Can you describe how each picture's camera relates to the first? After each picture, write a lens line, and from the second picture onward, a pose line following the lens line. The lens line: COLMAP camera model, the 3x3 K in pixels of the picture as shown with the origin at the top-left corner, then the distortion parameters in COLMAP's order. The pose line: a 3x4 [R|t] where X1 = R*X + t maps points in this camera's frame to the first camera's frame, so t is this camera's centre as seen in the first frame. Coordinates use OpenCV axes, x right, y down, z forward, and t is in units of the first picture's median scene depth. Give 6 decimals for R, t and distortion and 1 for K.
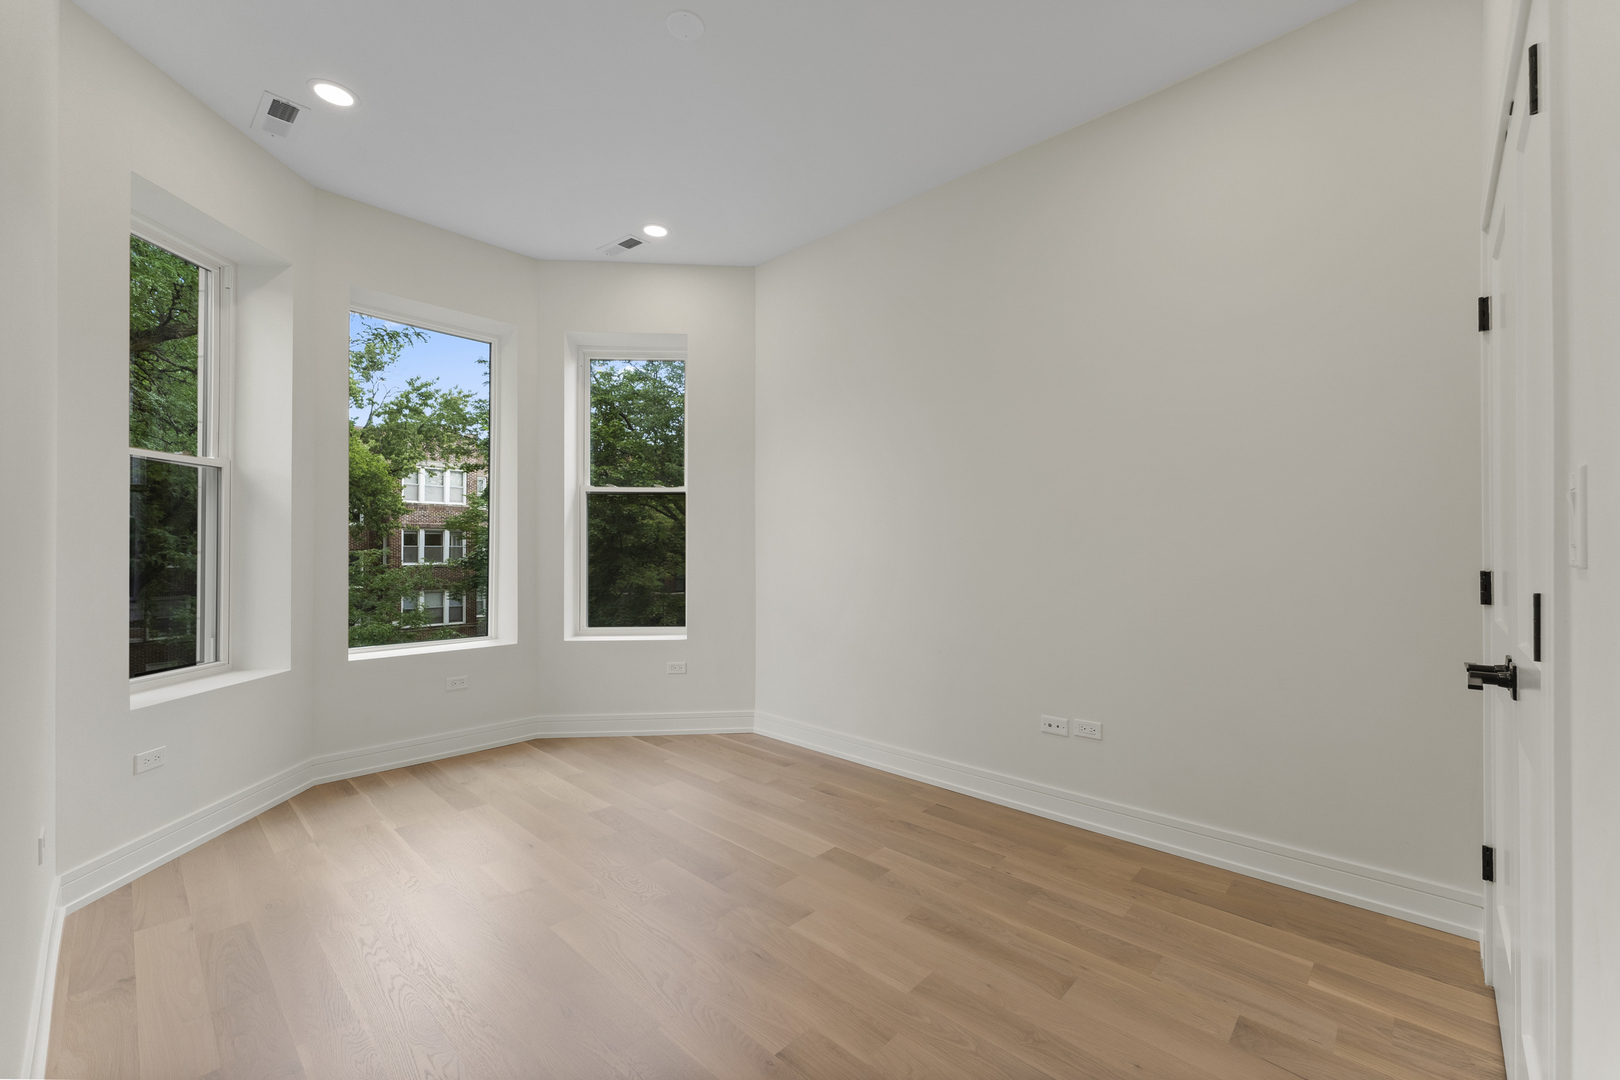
lens RADIAL K [[653.3, 0, 813.9], [0, 653.3, 544.7], [0, 0, 1]] dist [0.002388, -0.000144]
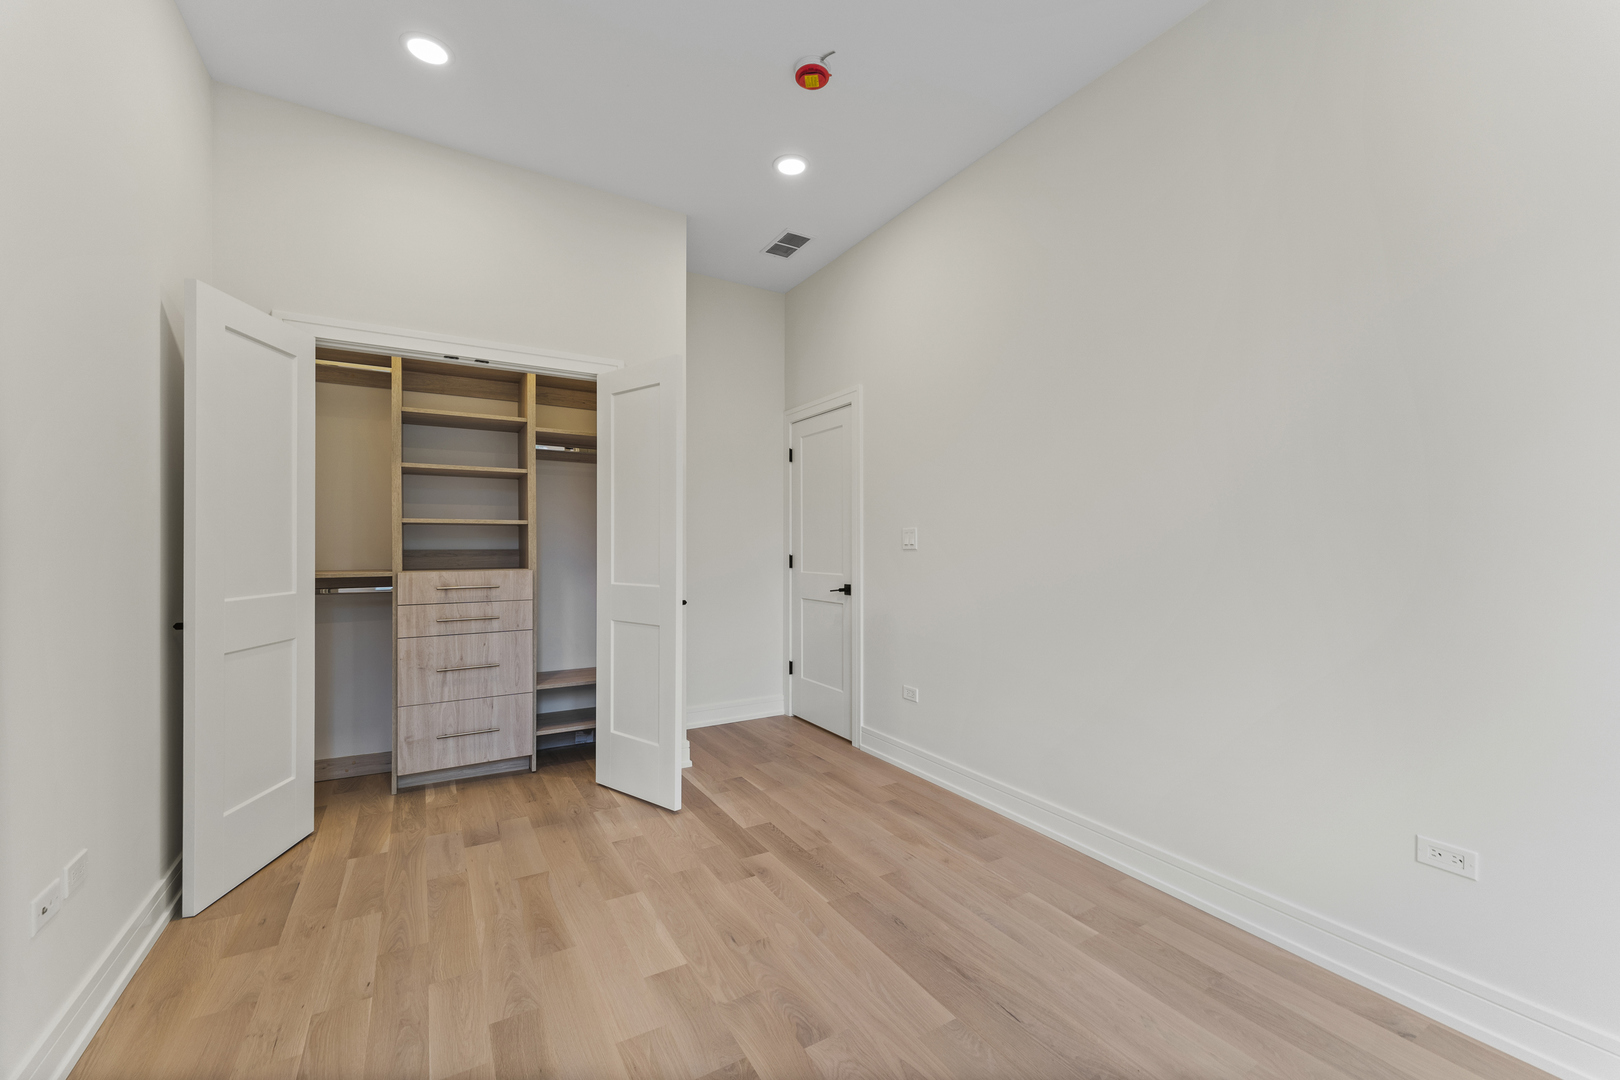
lens RADIAL K [[653.3, 0, 813.9], [0, 653.3, 544.7], [0, 0, 1]] dist [0.002388, -0.000144]
pose [[-0.962518, -0.001097, 0.271217, -0.471028], [-0.000945, 0.999999, 0.000692, -0.000381], [-0.271218, 0.000410, -0.962518, 1.892368]]
